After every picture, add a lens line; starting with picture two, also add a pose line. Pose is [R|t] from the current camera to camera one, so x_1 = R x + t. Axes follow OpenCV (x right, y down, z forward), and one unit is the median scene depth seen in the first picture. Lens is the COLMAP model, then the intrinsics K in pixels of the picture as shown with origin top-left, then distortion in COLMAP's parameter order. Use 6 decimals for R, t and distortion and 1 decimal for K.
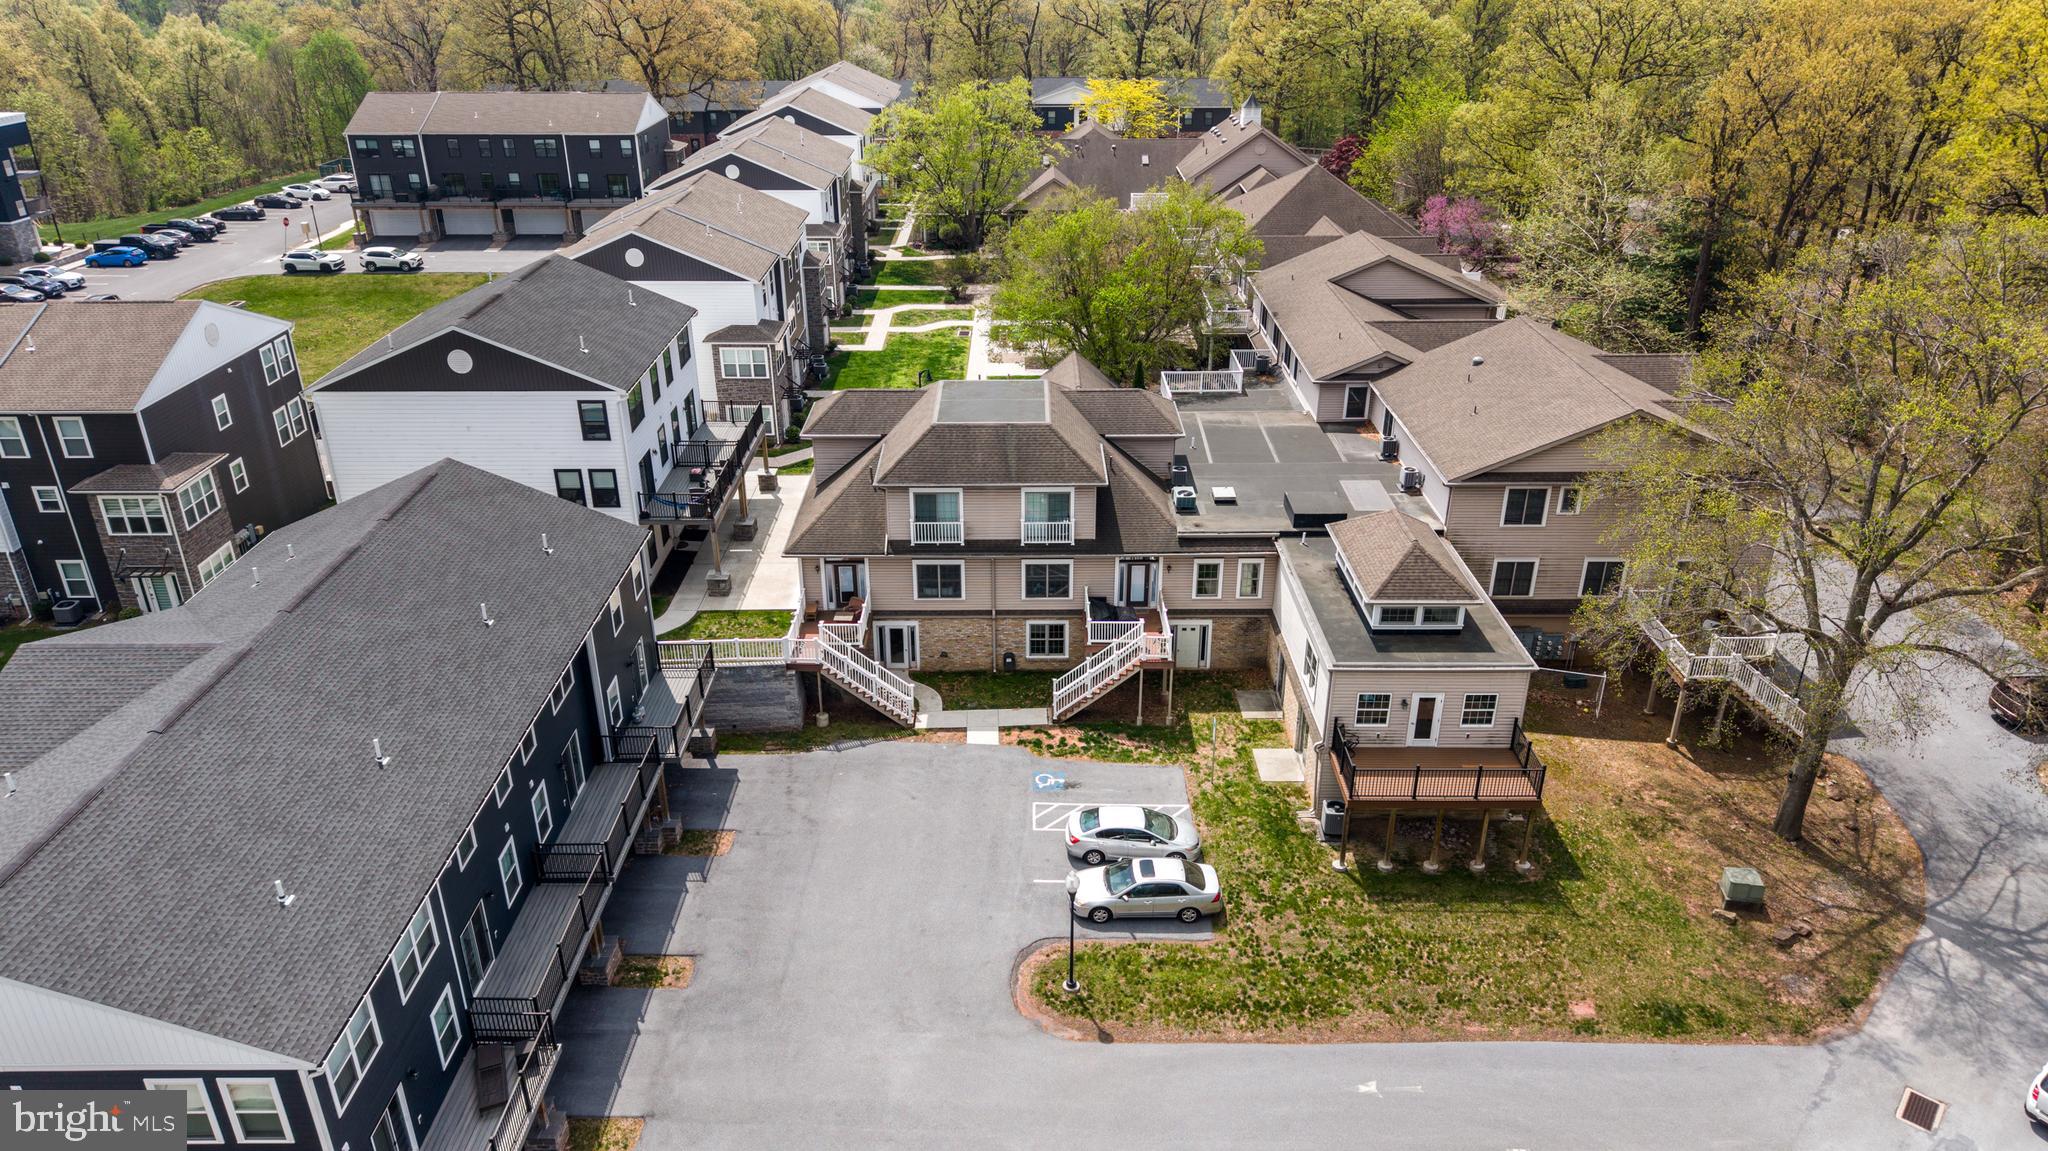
lens RADIAL K [[1344.6, 0, 1028.2], [0, 1344.6, 604.8], [0, 0, 1]] dist [0.004385, -0.001171]
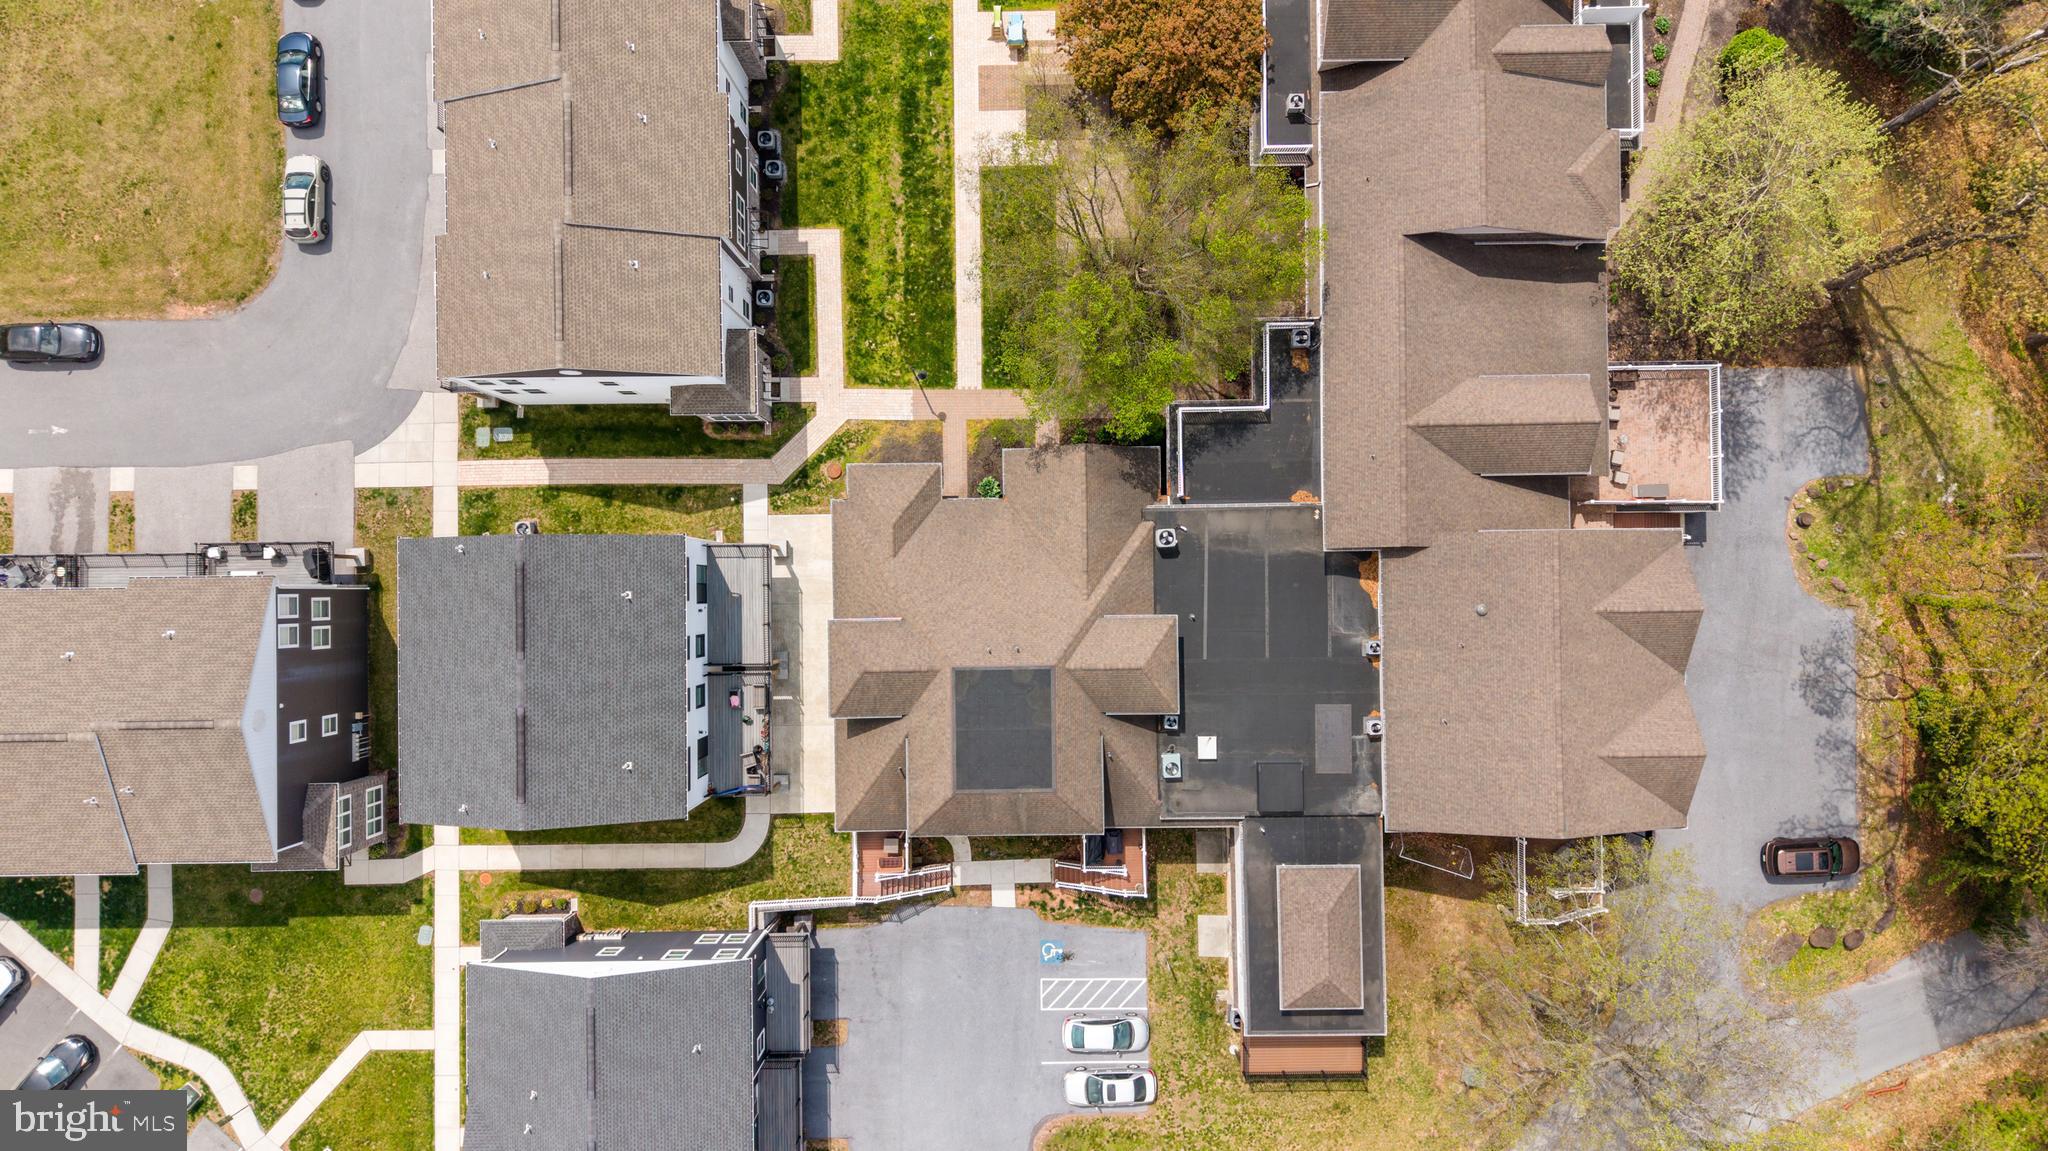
lens RADIAL K [[1387.1, 0, 1024.0], [0, 1387.1, 575.5], [0, 0, 1]] dist [0.006531, -0.018976]
pose [[0.999963, -0.008566, -0.000534, -0.009280], [0.004403, 0.458612, 0.888626, -1.289492], [-0.007367, -0.888595, 0.458633, 0.634581]]
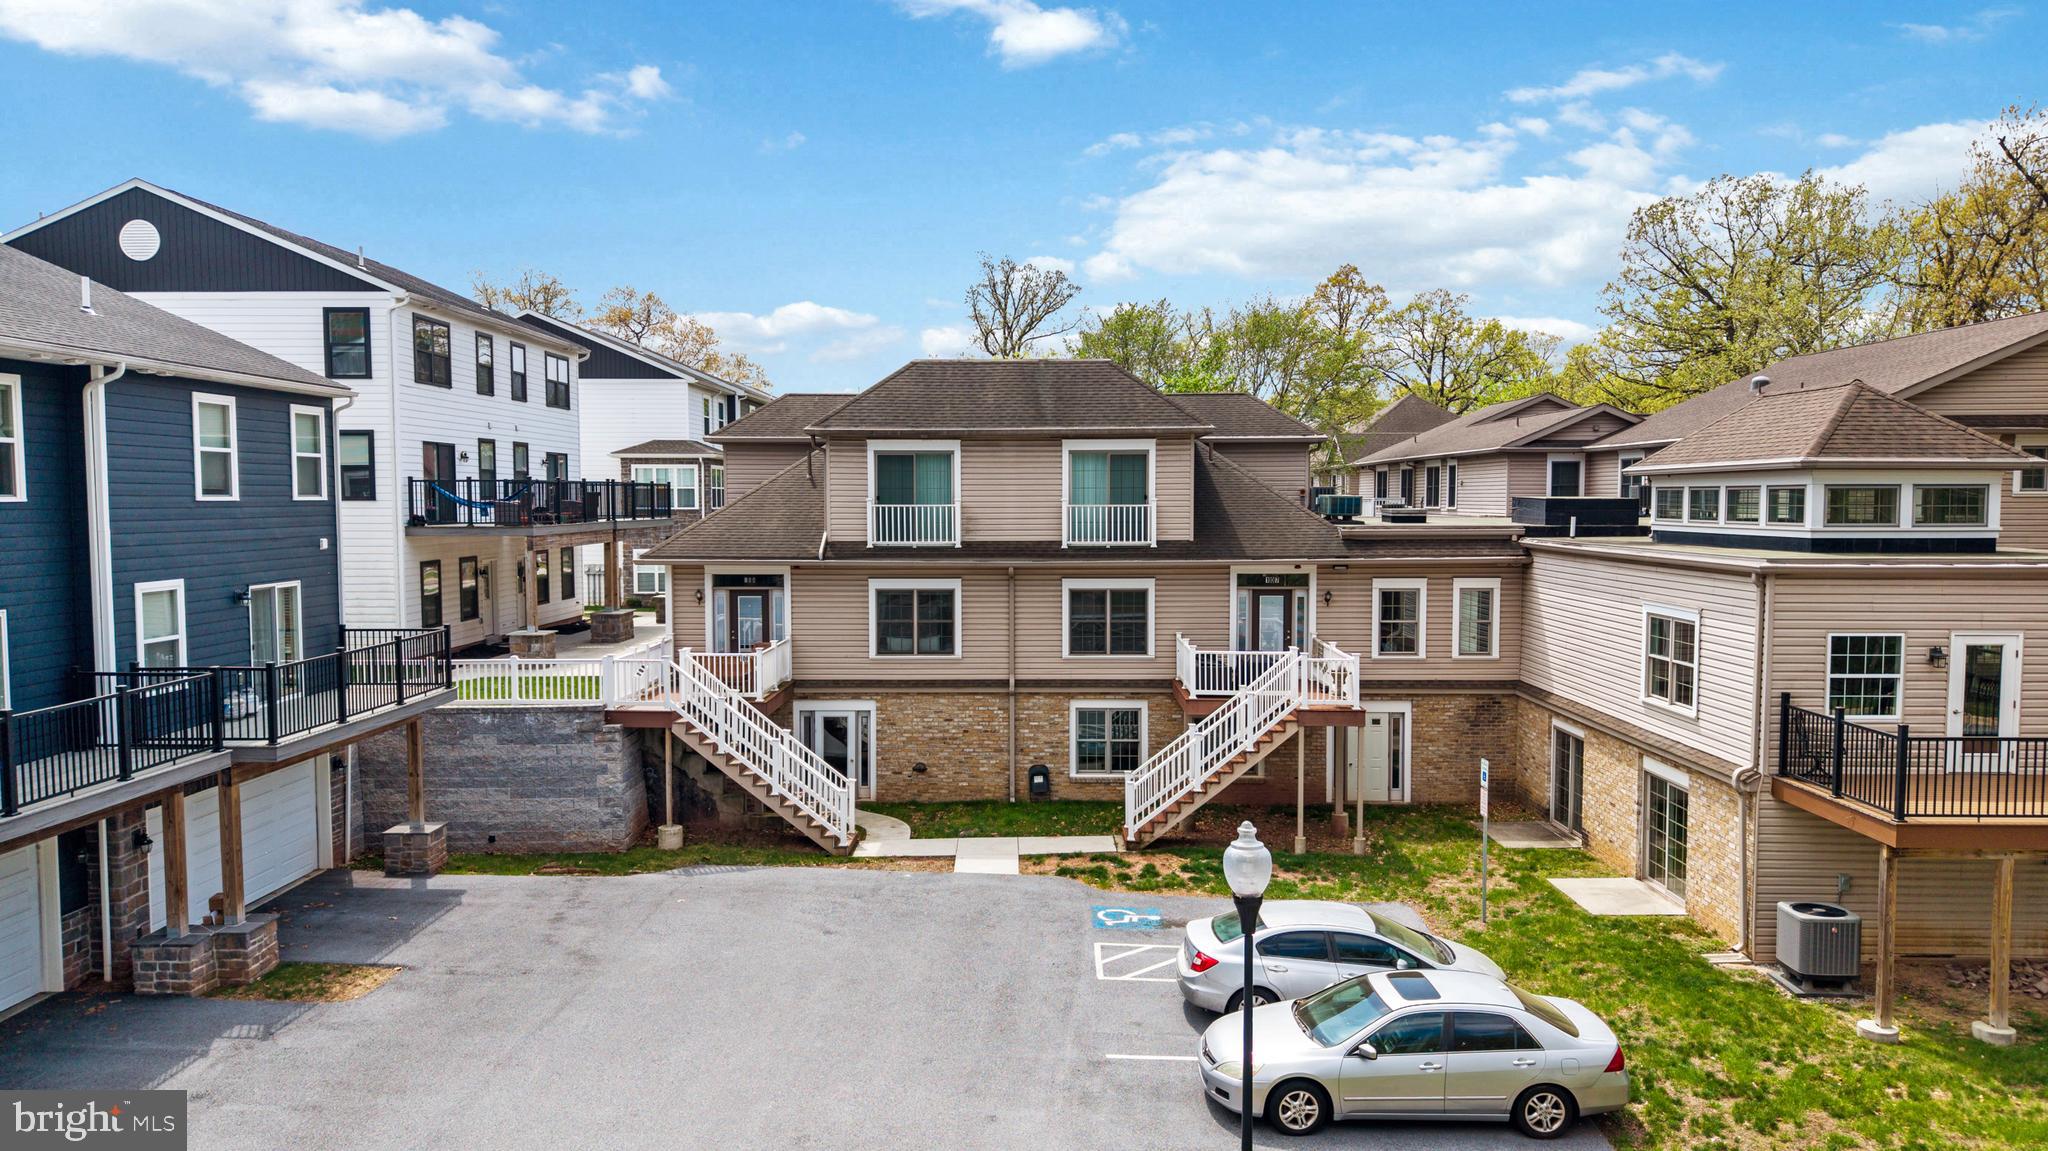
lens RADIAL K [[1387.1, 0, 1024.0], [0, 1387.1, 575.5], [0, 0, 1]] dist [0.006531, -0.018976]
pose [[0.999789, 0.001244, -0.020523, -0.009629], [-0.009196, 0.919815, -0.392244, 0.197451], [0.018389, 0.392349, 0.919632, 0.482531]]
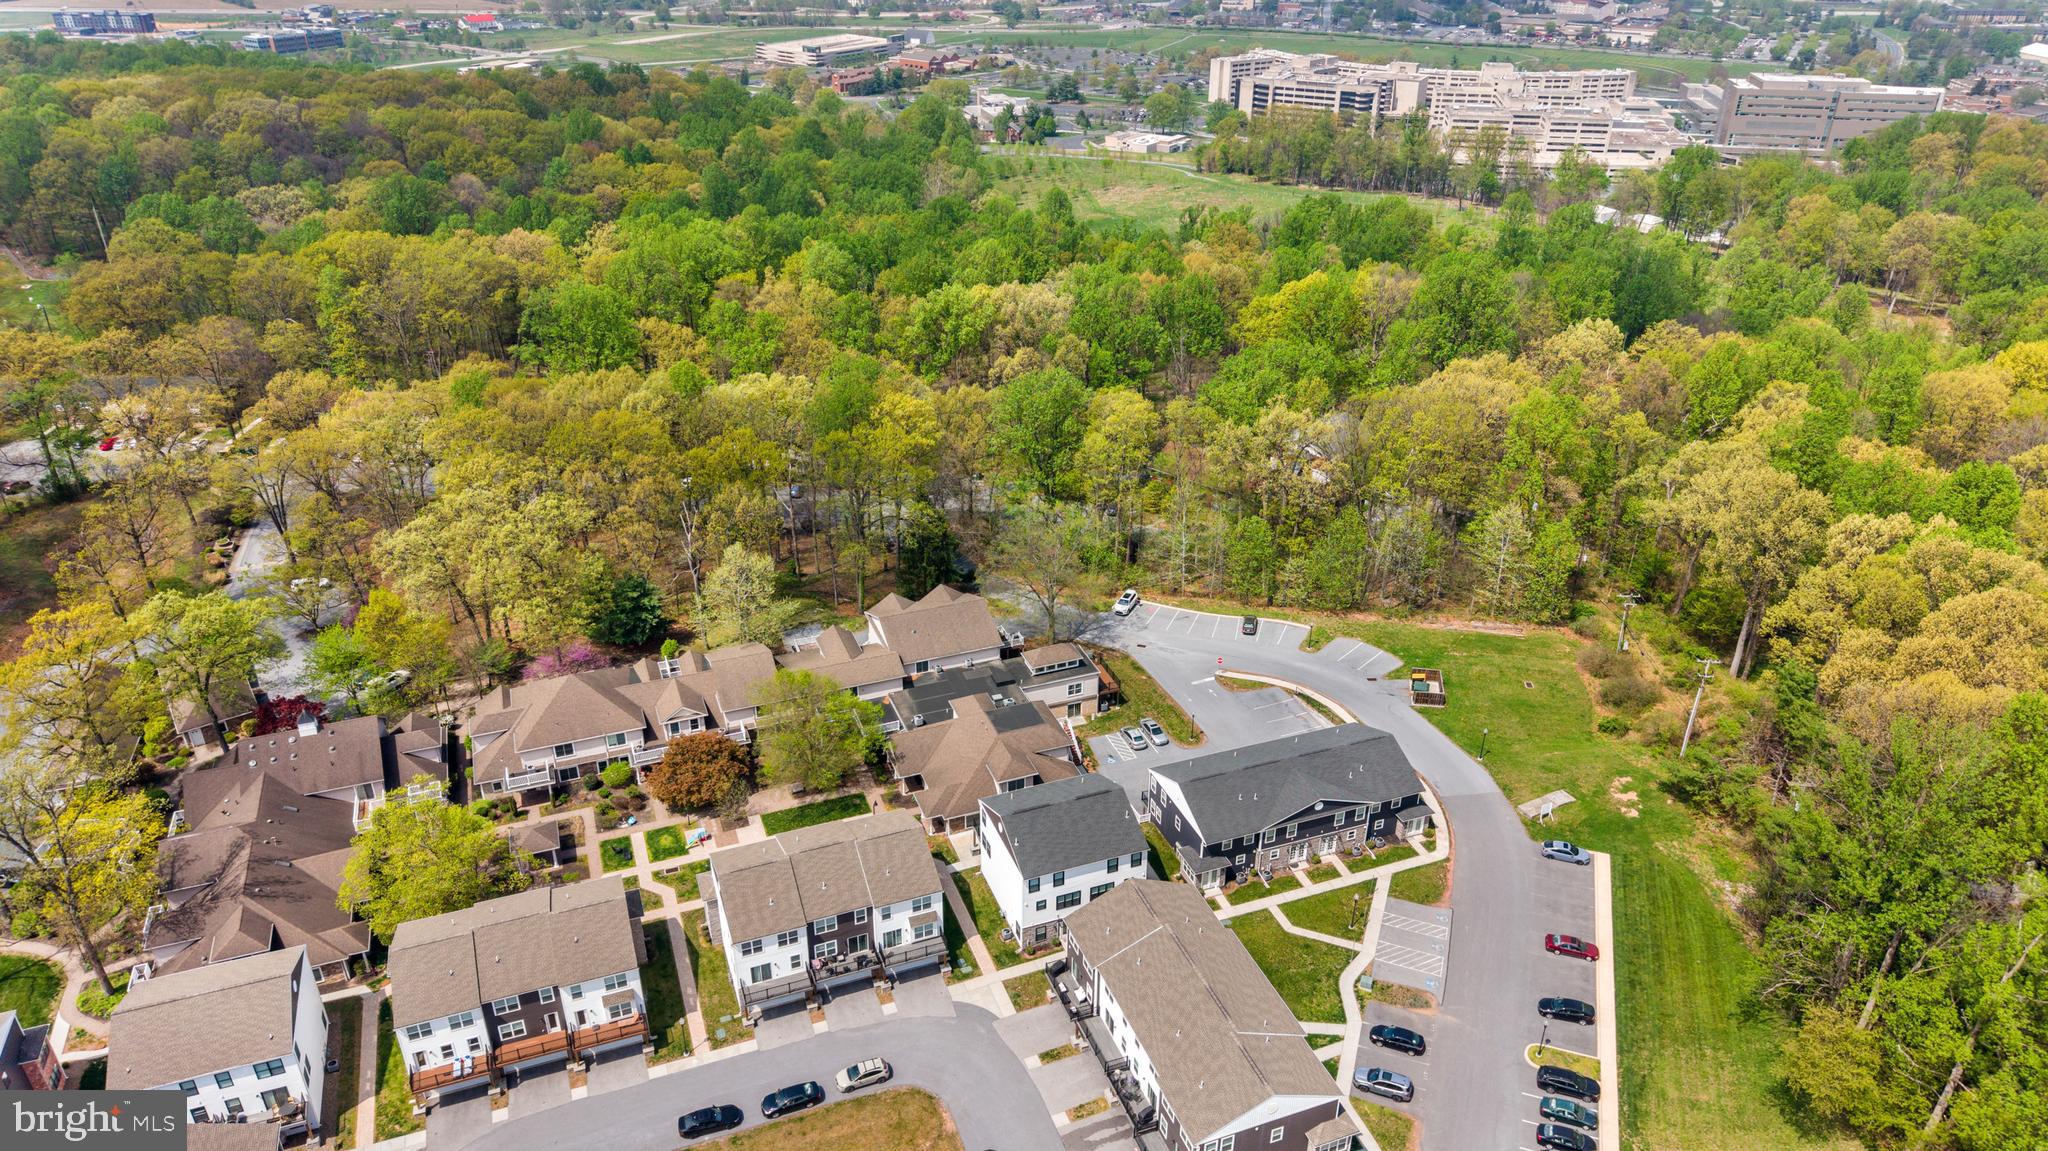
lens RADIAL K [[1387.1, 0, 1024.0], [0, 1387.1, 575.5], [0, 0, 1]] dist [0.006531, -0.018976]
pose [[-0.346206, -0.441659, 0.827695, -2.276651], [0.413873, 0.719862, 0.557233, -1.967476], [-0.841932, 0.535478, -0.066430, 1.082473]]
